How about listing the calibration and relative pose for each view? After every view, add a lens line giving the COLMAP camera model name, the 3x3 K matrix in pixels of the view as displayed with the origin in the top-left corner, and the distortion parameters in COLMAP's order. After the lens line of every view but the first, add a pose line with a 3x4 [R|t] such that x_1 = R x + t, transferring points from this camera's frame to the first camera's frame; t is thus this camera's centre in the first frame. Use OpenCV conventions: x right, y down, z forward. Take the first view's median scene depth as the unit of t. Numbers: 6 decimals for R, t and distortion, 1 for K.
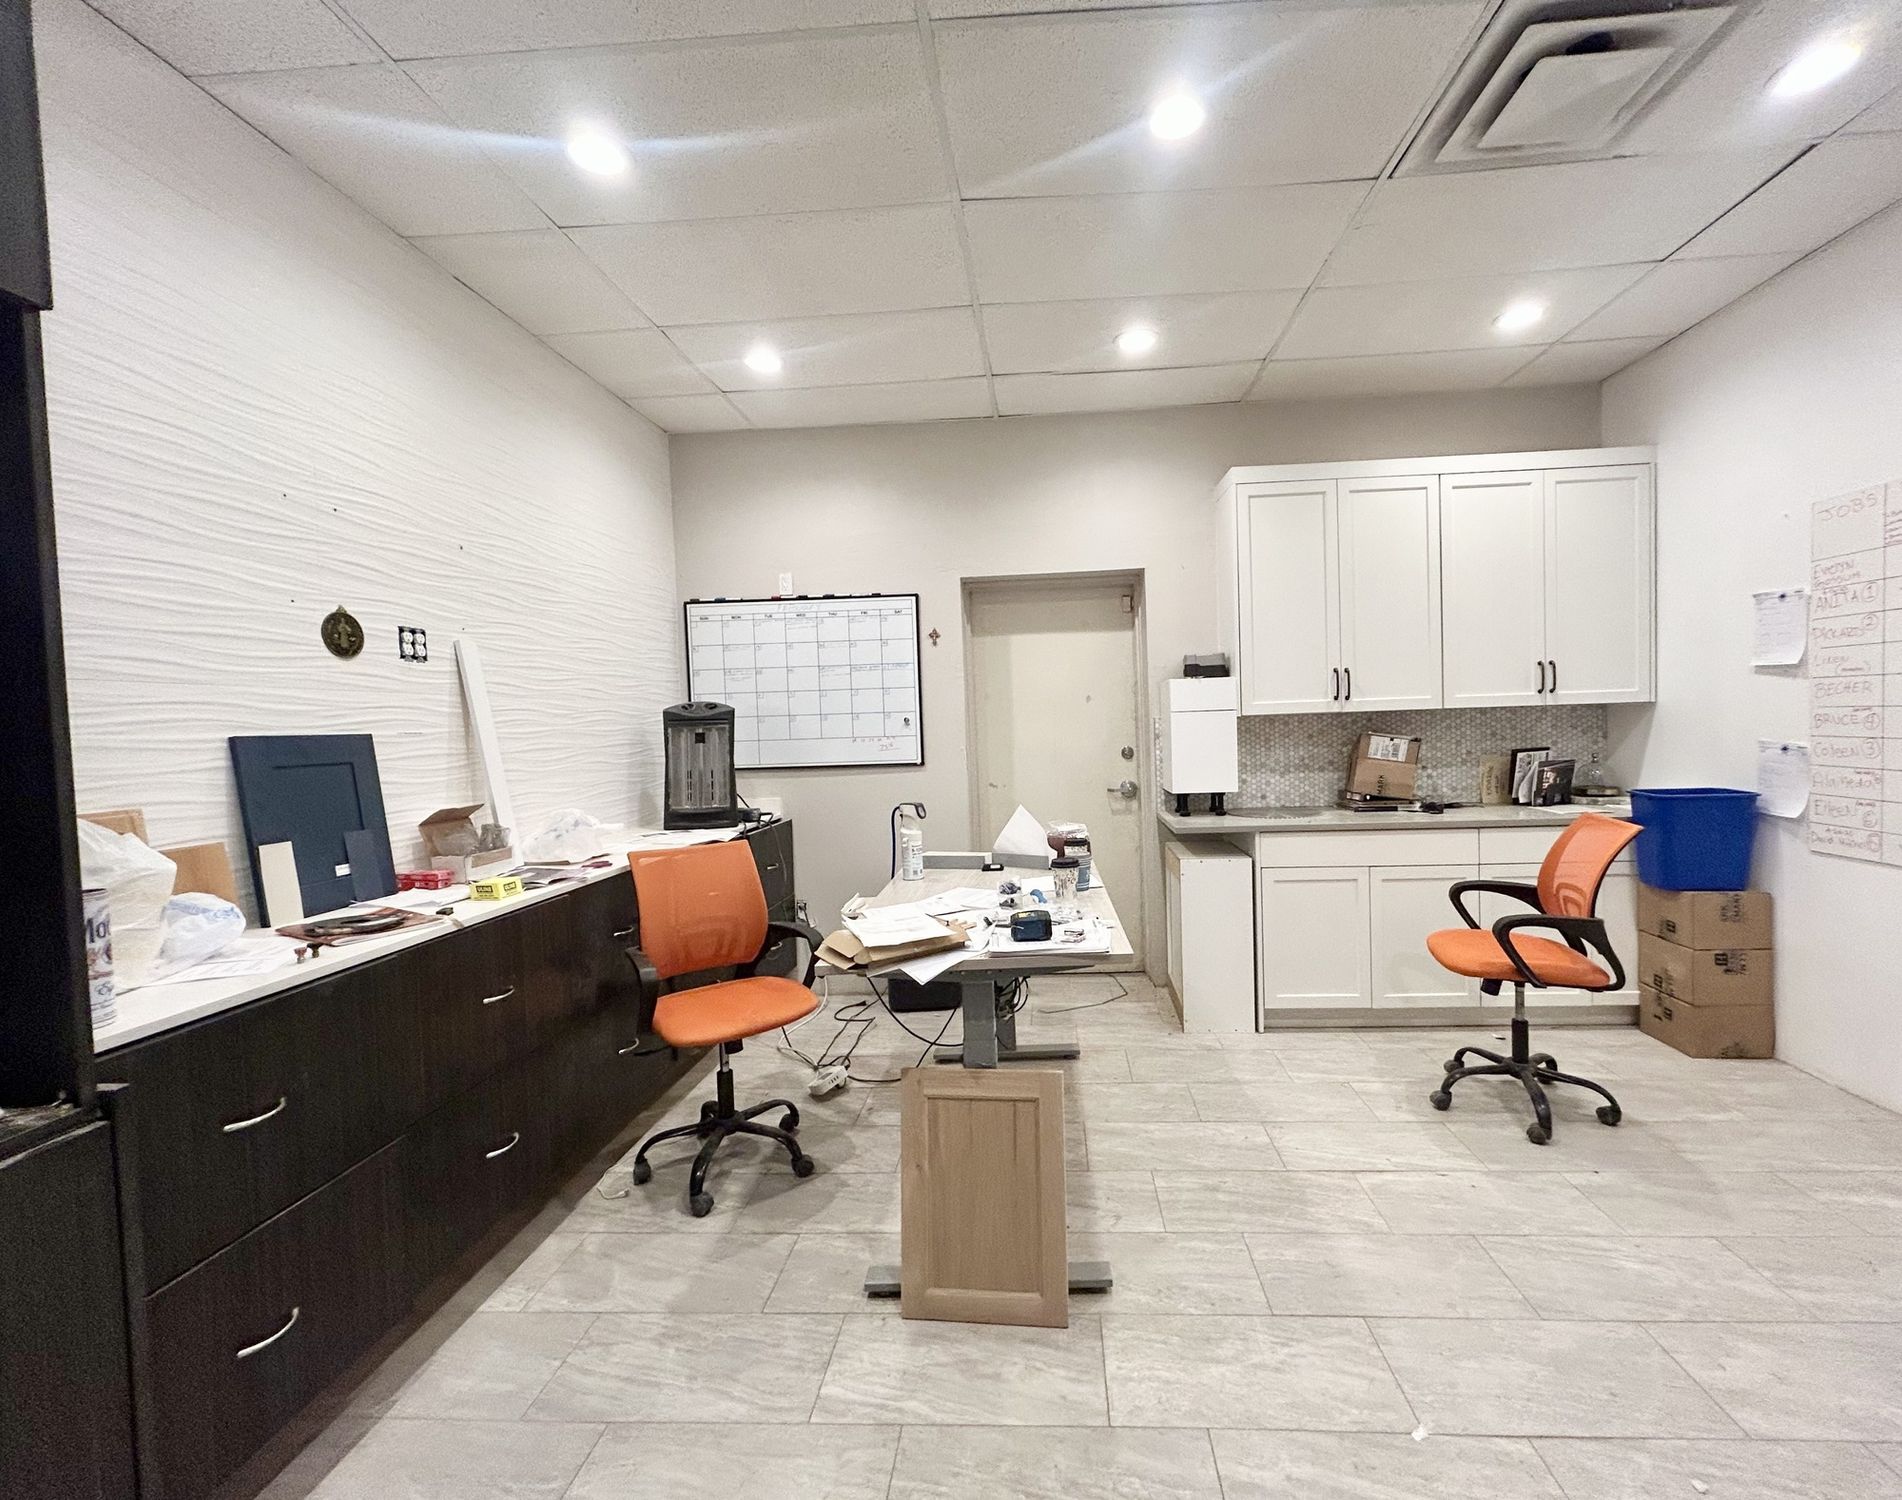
lens RADIAL K [[884.1, 0, 951.0], [0, 884.1, 750.0], [0, 0, 1]] dist [0.000266, 0.000035]
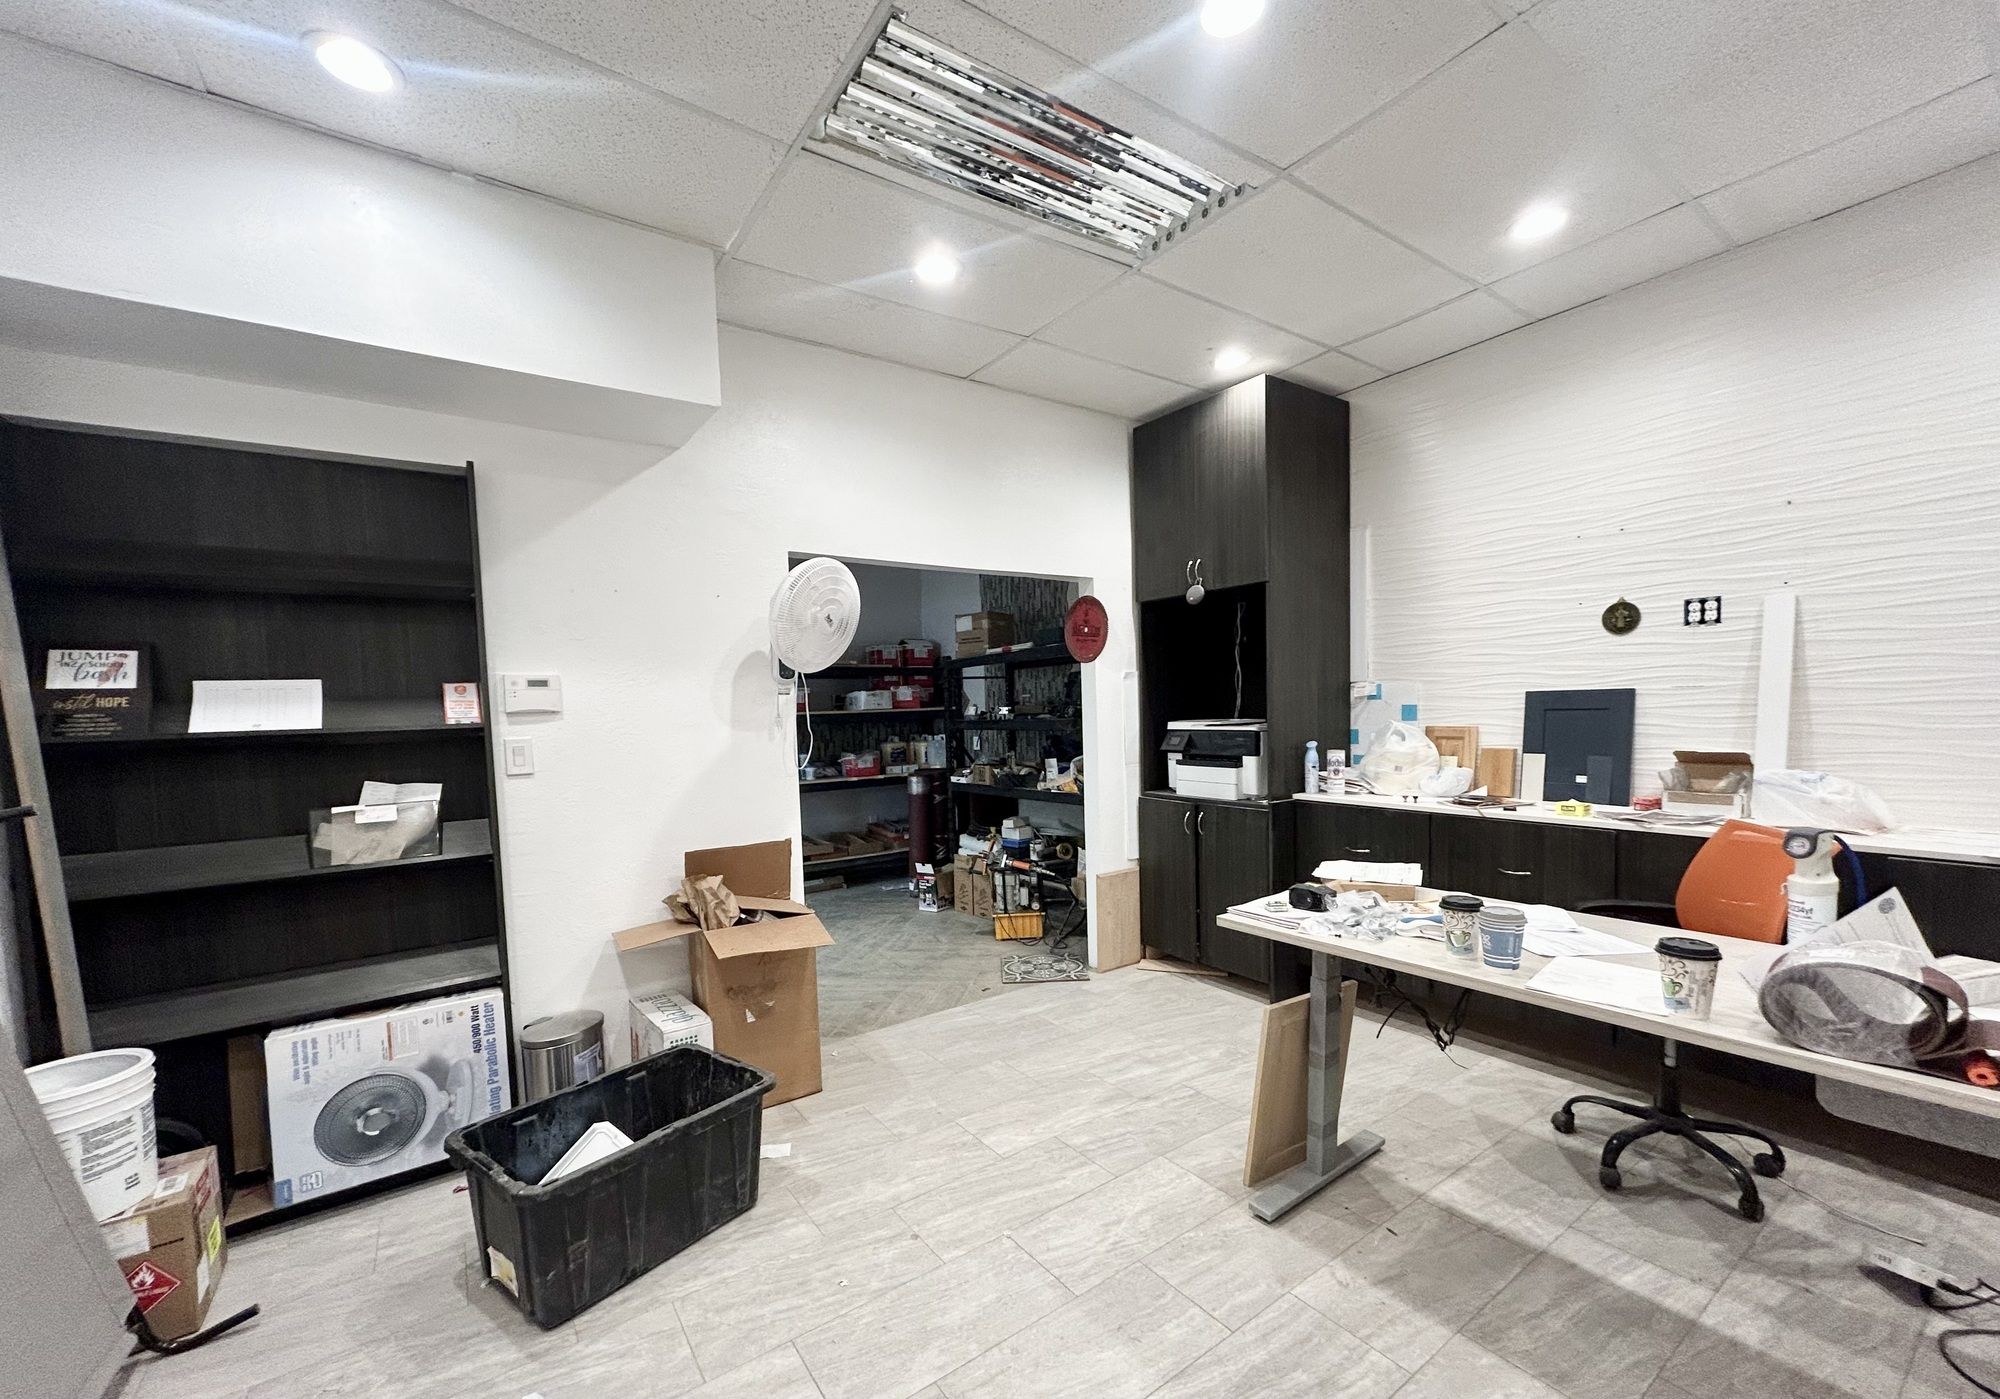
lens RADIAL K [[808.0, 0, 1000.0], [0, 808.0, 699.5], [0, 0, 1]] dist [-0.000052, -0.000003]
pose [[-0.780302, 0.056841, -0.622814, 0.853439], [0.043858, 0.998383, 0.036169, -0.085519], [0.623863, 0.000907, -0.781534, 1.313972]]
